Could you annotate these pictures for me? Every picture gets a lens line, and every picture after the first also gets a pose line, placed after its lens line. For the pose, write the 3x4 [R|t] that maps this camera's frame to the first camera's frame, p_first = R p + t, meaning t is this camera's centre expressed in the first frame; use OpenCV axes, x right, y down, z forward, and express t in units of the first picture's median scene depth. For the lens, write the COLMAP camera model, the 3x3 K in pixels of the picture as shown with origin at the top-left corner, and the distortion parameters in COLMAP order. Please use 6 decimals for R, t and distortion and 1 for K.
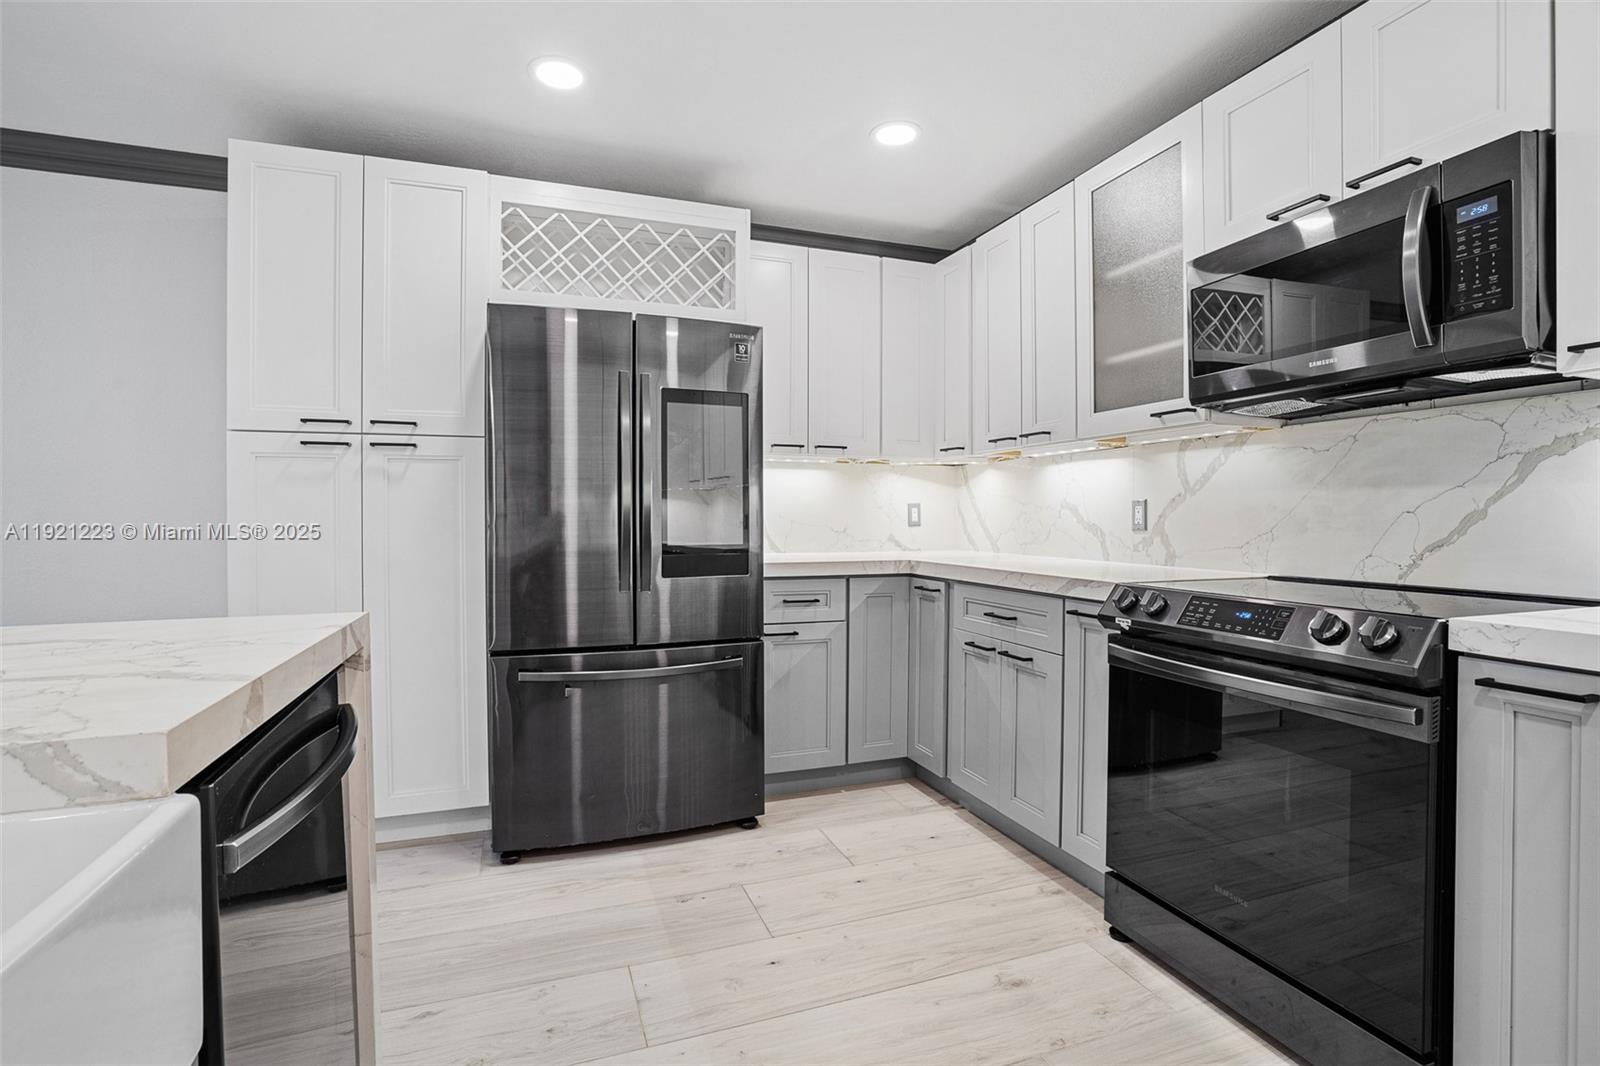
lens RADIAL K [[744.8, 0, 798.9], [0, 744.8, 524.4], [0, 0, 1]] dist [-0.057328, 0.019439]
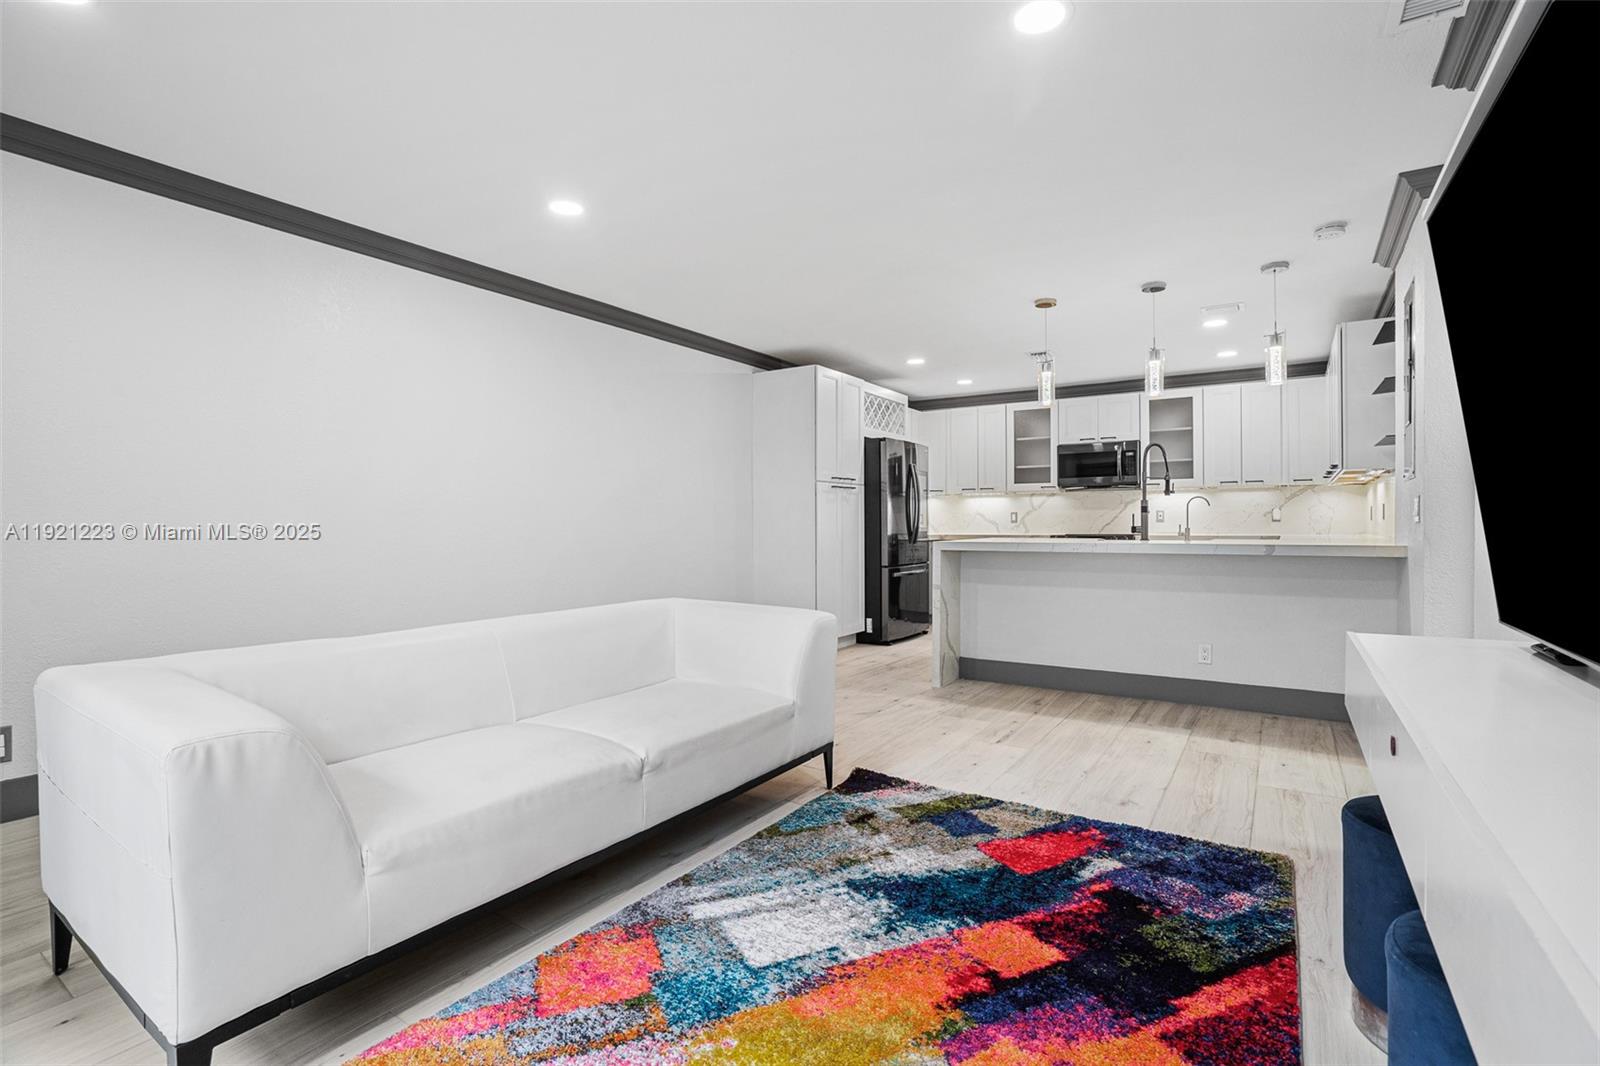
lens RADIAL K [[767.7, 0, 823.3], [0, 767.7, 528.7], [0, 0, 1]] dist [-0.031913, 0.020558]
pose [[0.783506, -0.003824, 0.621372, -2.467634], [0.008704, 0.999950, -0.004822, 0.049179], [-0.621323, 0.009186, 0.783501, -1.117384]]
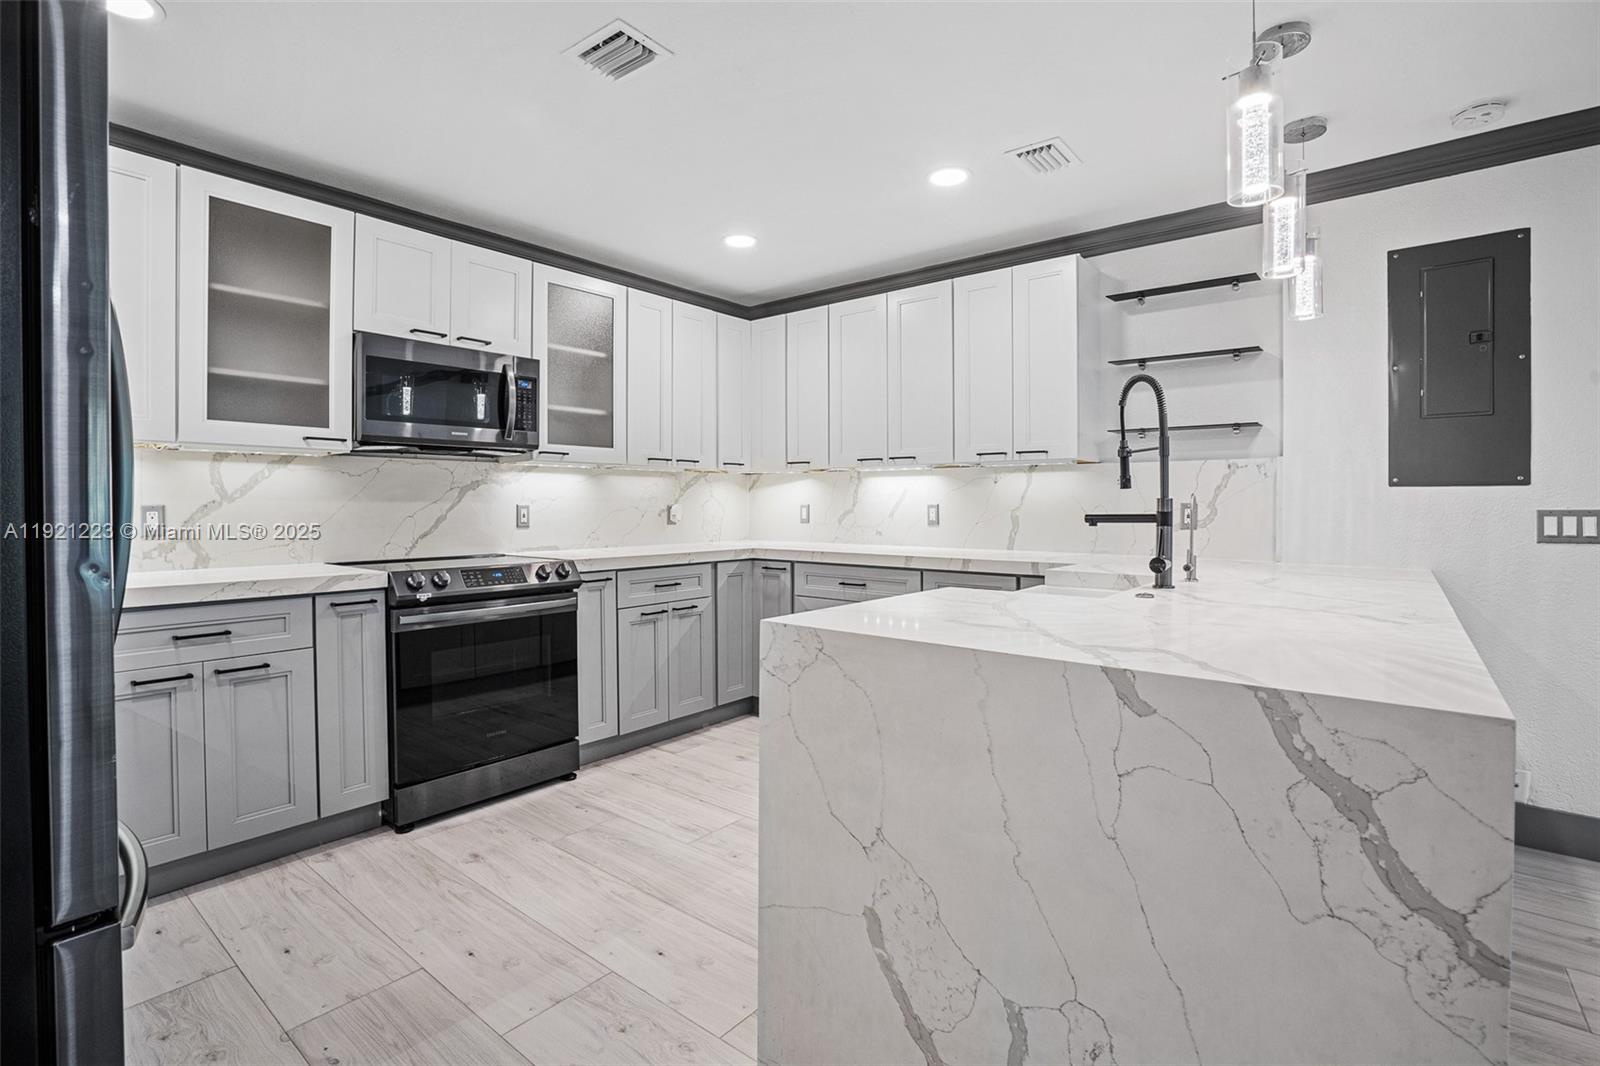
lens RADIAL K [[751.7, 0, 796.8], [0, 751.7, 511.7], [0, 0, 1]] dist [-0.059164, 0.026068]
pose [[-0.512292, -0.005570, 0.858793, -0.966957], [0.009542, 0.999880, 0.012177, -0.034393], [-0.858758, 0.014433, -0.512177, 0.929281]]
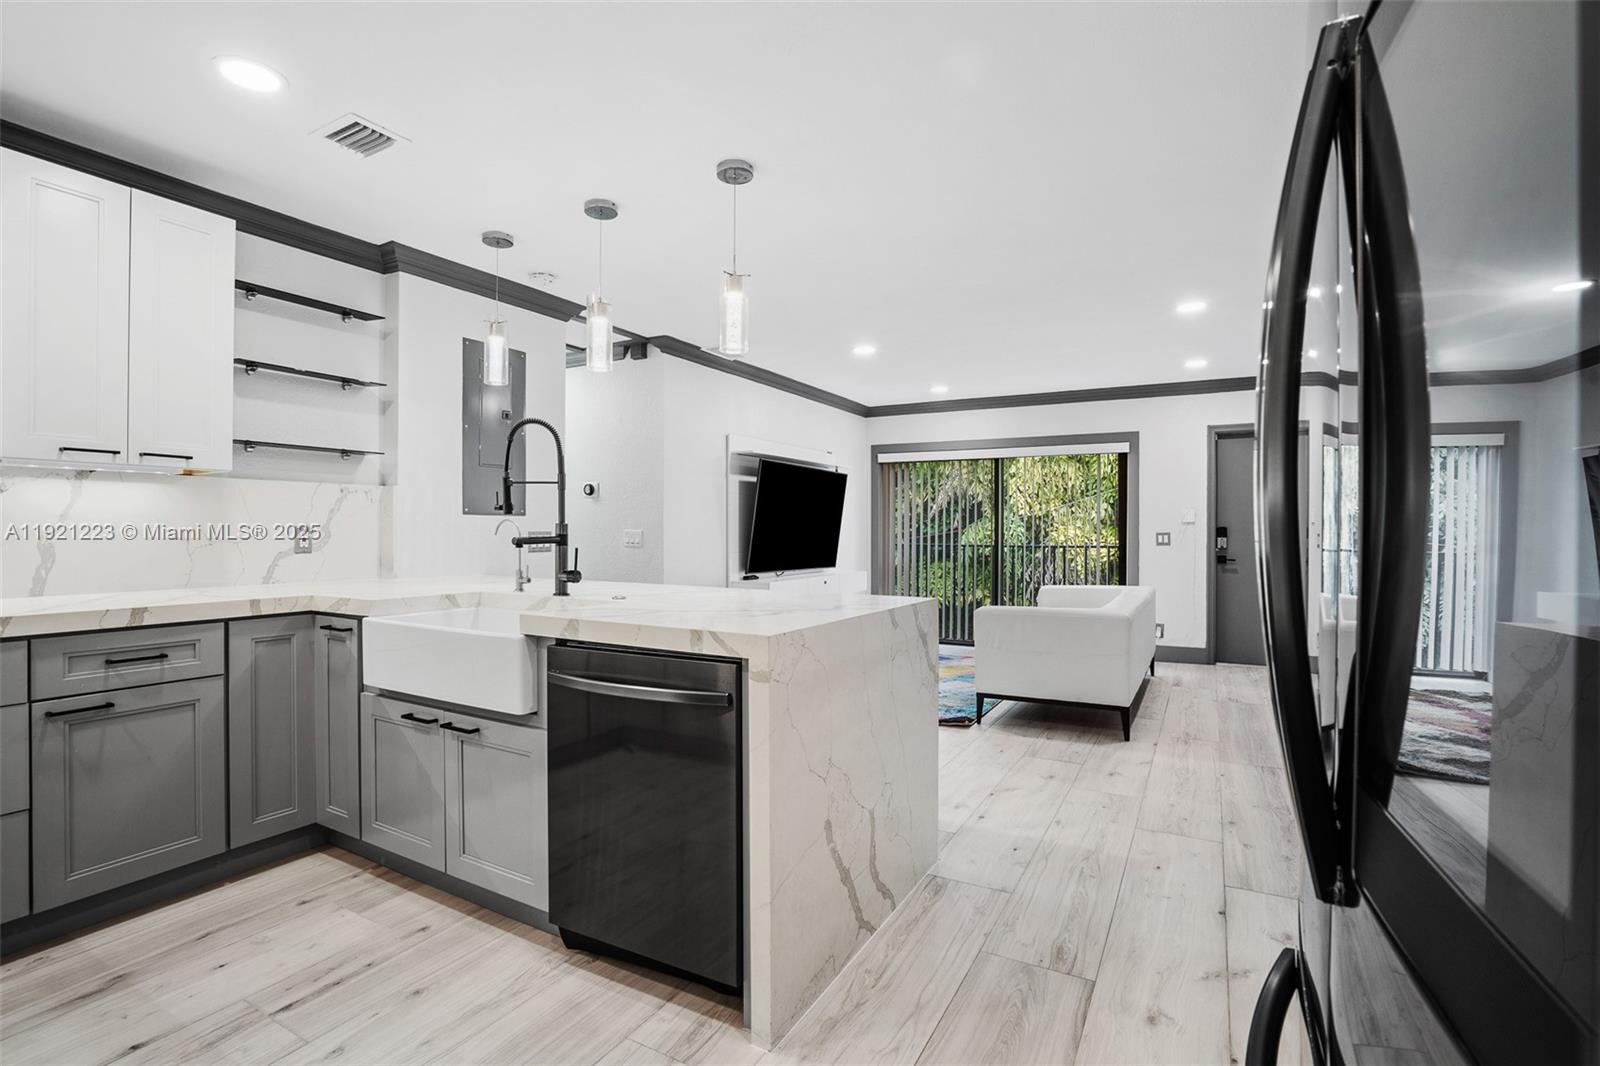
lens RADIAL K [[744.1, 0, 794.2], [0, 744.1, 534.9], [0, 0, 1]] dist [-0.058575, 0.024381]
pose [[-0.762524, 0.004993, -0.646941, 0.099618], [-0.007453, 0.999836, 0.016501, -0.039321], [0.646918, 0.017404, -0.762361, 1.183245]]
